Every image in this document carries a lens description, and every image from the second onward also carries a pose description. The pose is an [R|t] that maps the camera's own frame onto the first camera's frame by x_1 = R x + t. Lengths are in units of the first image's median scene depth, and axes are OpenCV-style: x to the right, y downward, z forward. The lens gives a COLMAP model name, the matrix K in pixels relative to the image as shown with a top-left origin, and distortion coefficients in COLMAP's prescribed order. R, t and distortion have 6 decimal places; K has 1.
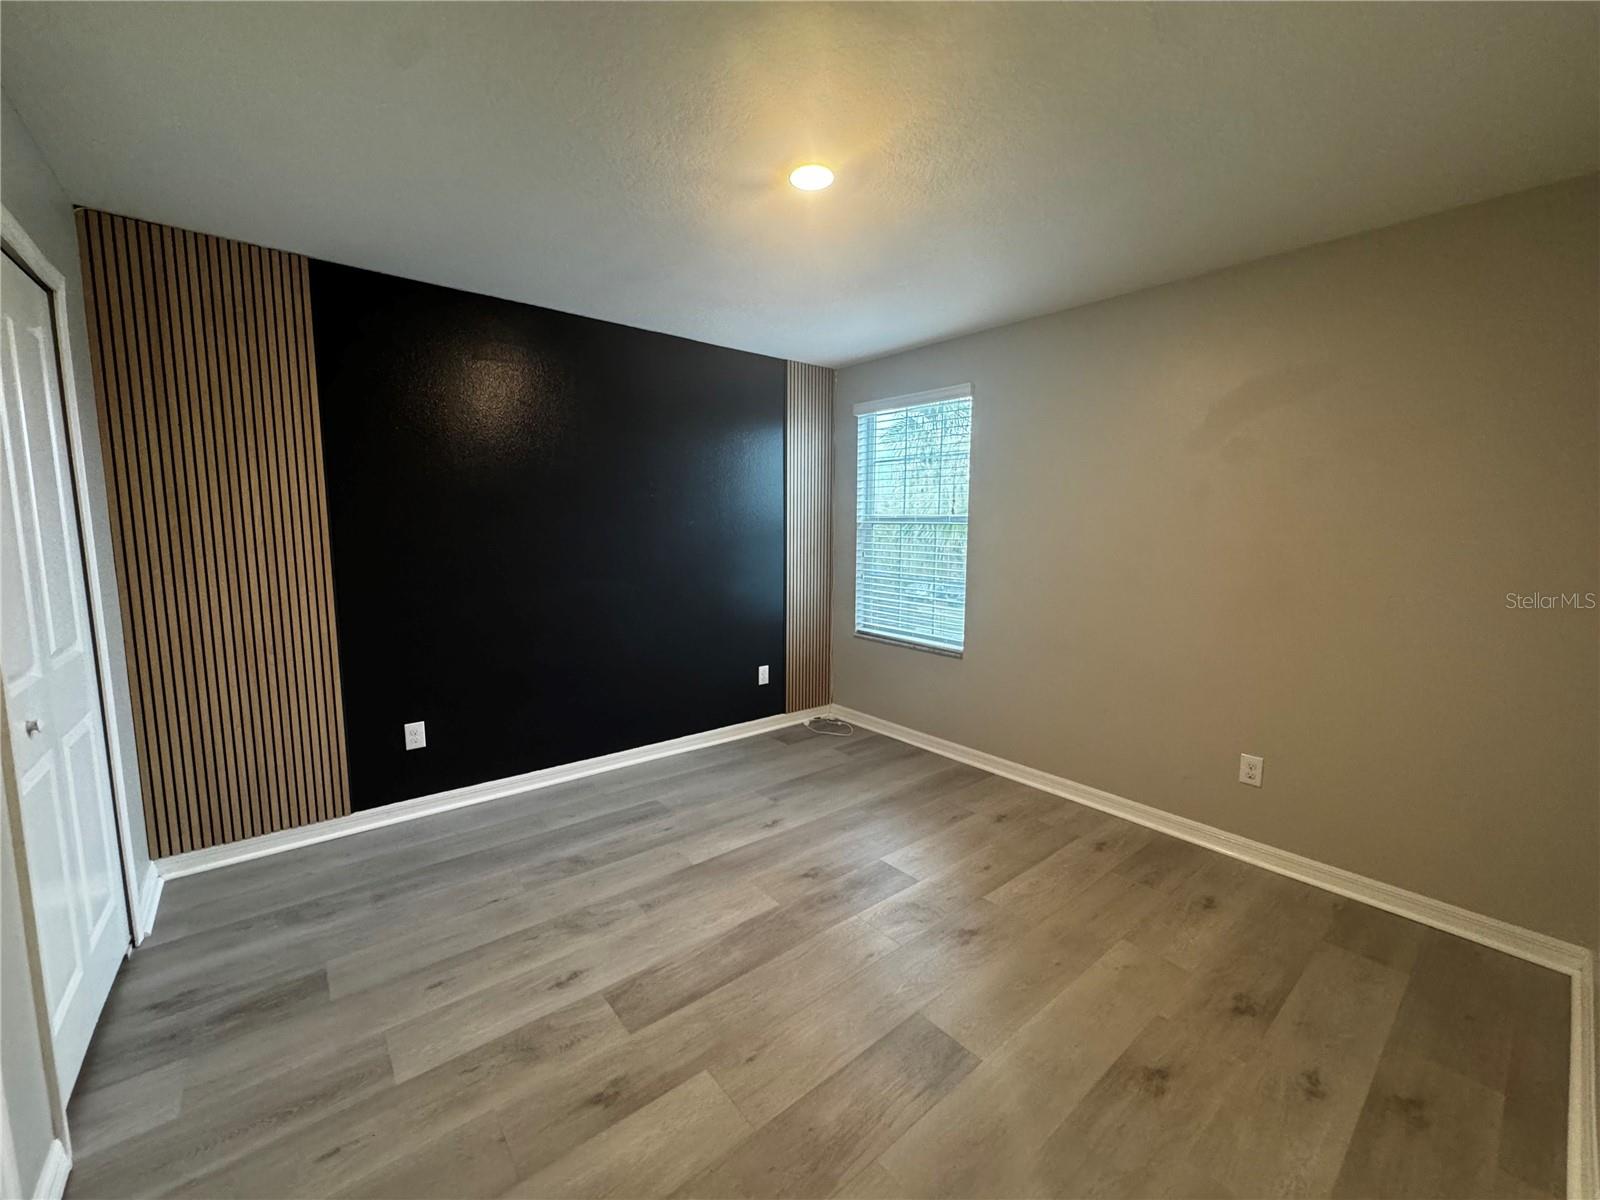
lens RADIAL K [[639.7, 0, 806.3], [0, 639.7, 601.3], [0, 0, 1]] dist [0.000166, -0.000059]
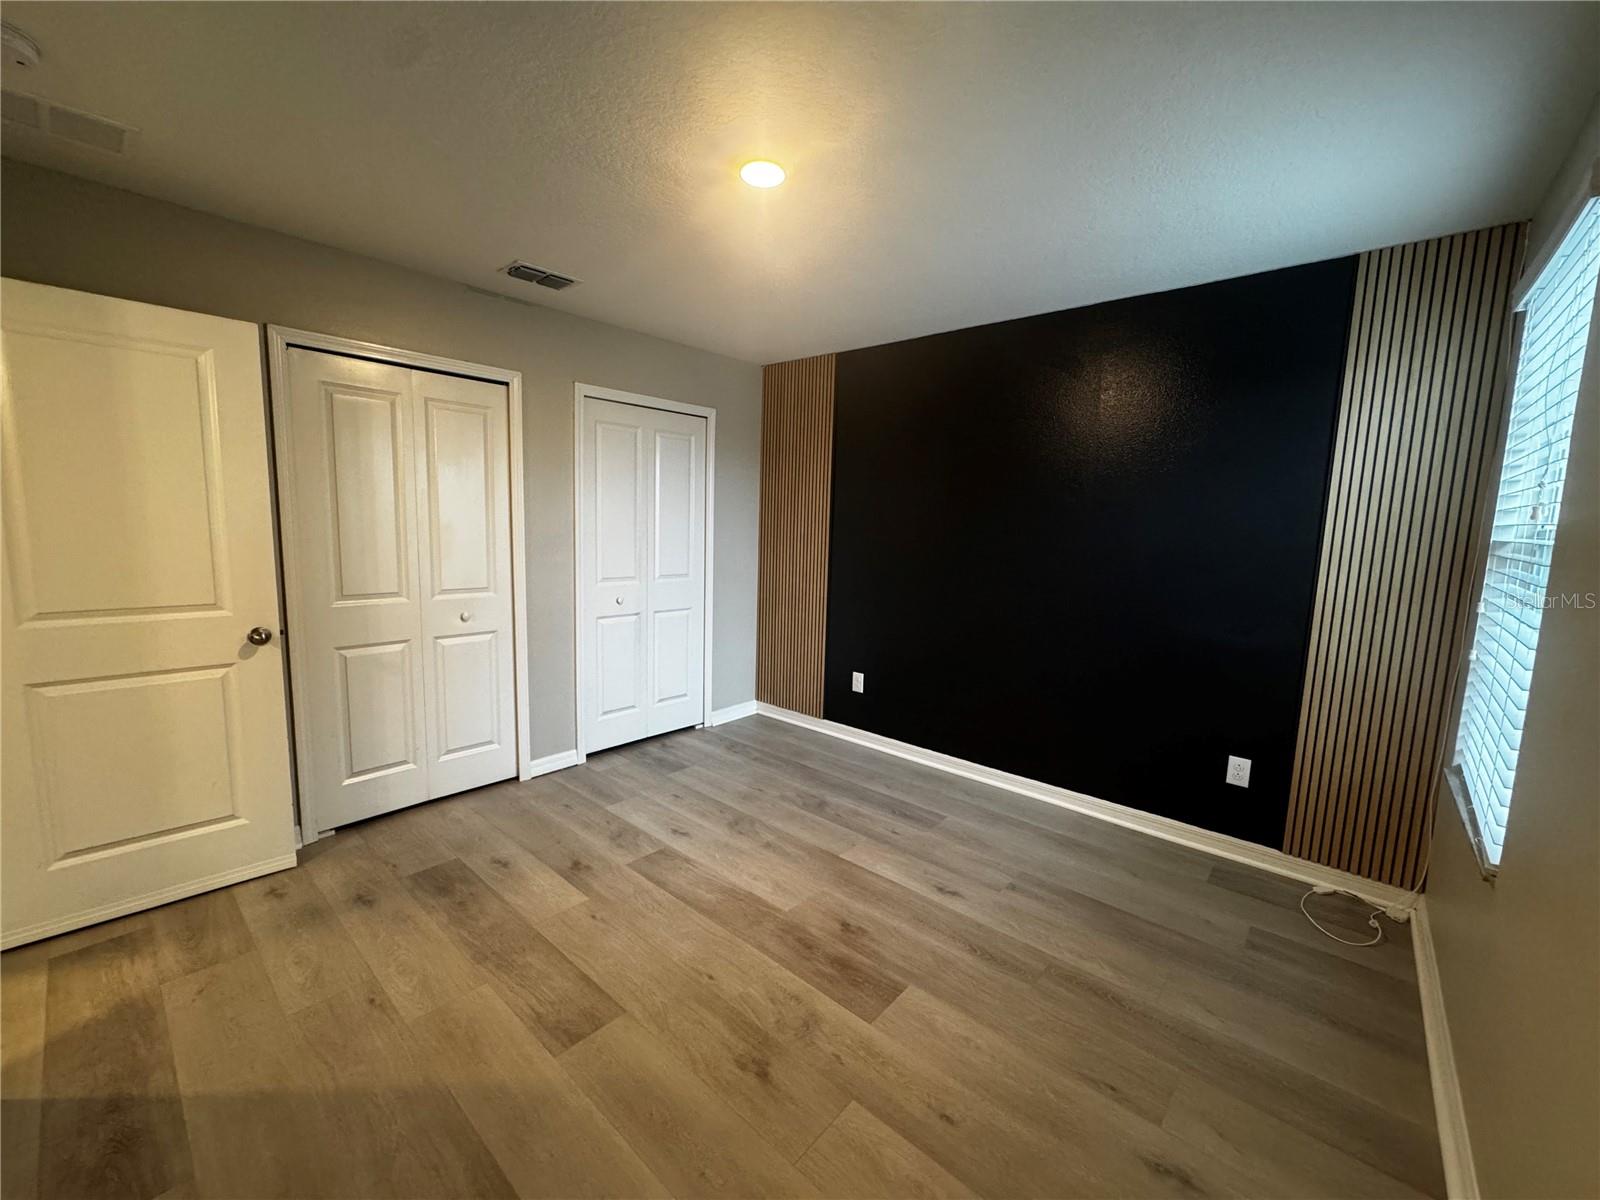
lens RADIAL K [[639.7, 0, 794.5], [0, 639.7, 600.5], [0, 0, 1]] dist [0.000166, -0.000059]
pose [[0.146245, 0.118375, -0.982140, 0.825055], [-0.142592, 0.984969, 0.097483, -0.091514], [0.978918, 0.125789, 0.160926, 0.750308]]
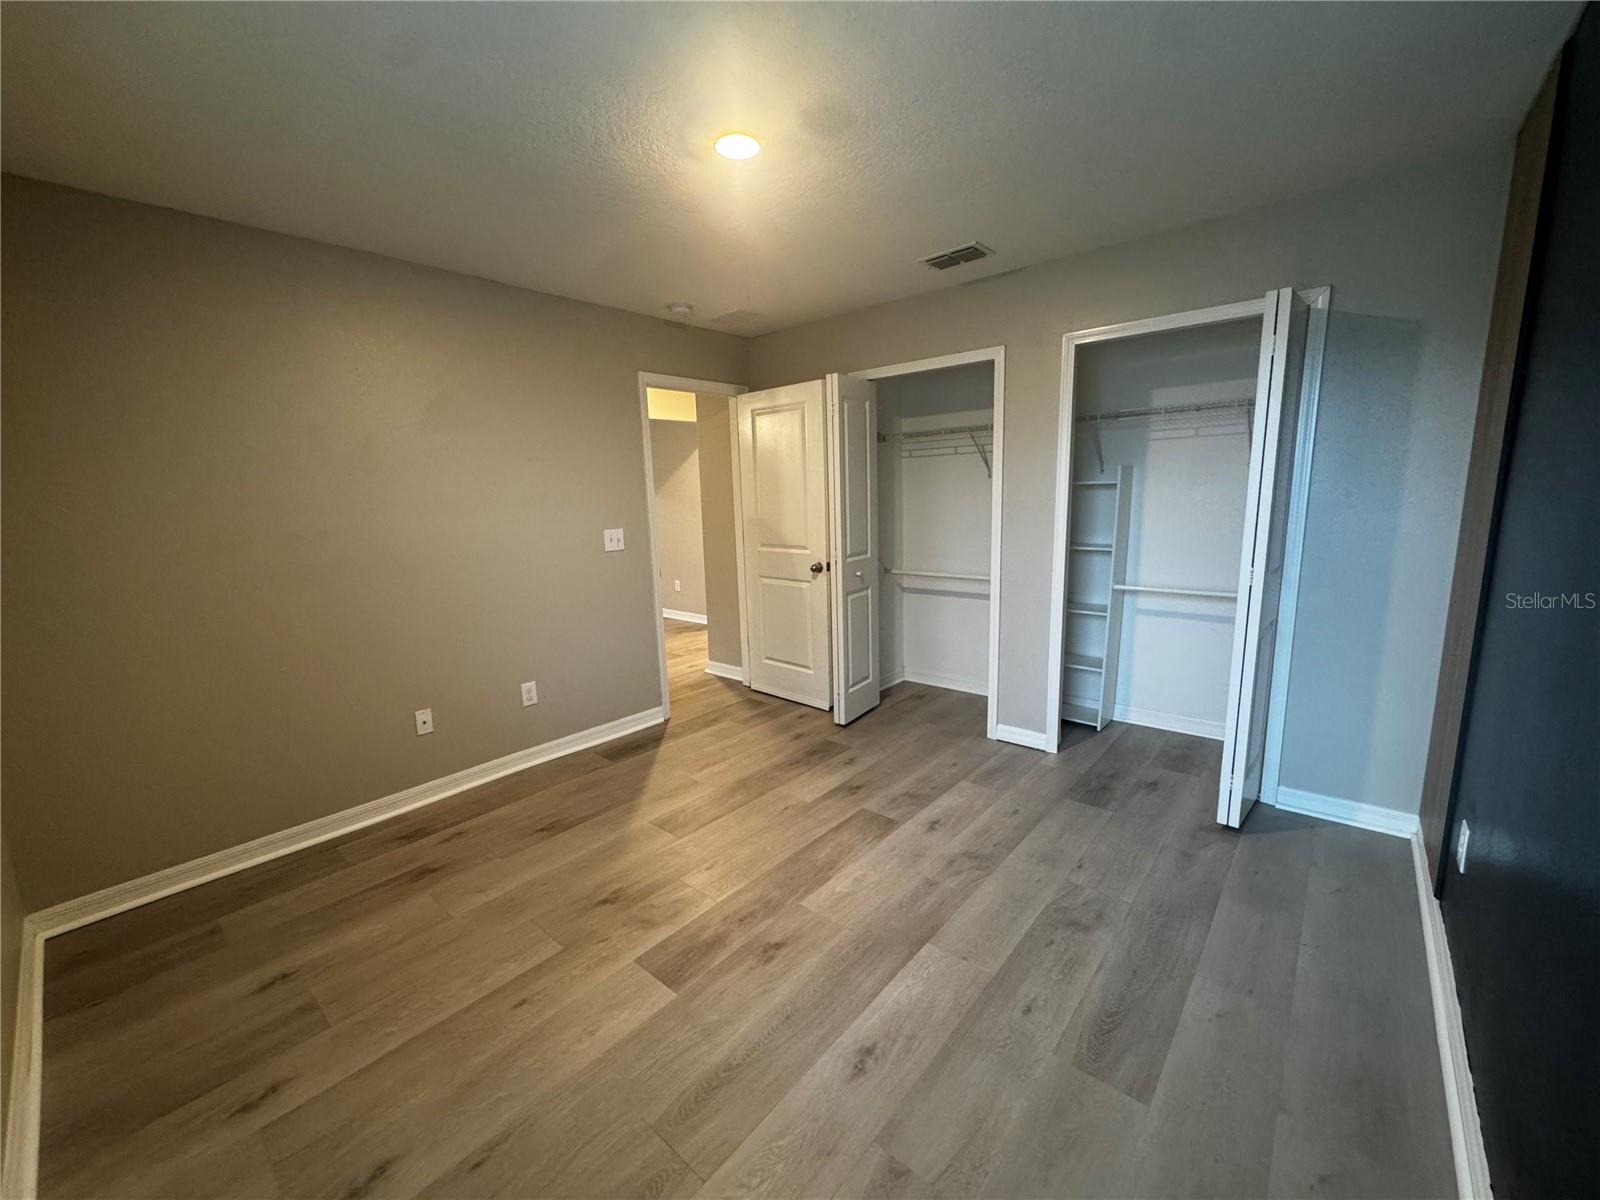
lens RADIAL K [[639.7, 0, 799.4], [0, 639.7, 595.6], [0, 0, 1]] dist [0.000166, -0.000059]
pose [[-0.987421, 0.046427, -0.151145, 0.074334], [0.003583, 0.962243, 0.272169, -0.202986], [0.158075, 0.268203, -0.950305, 1.673428]]
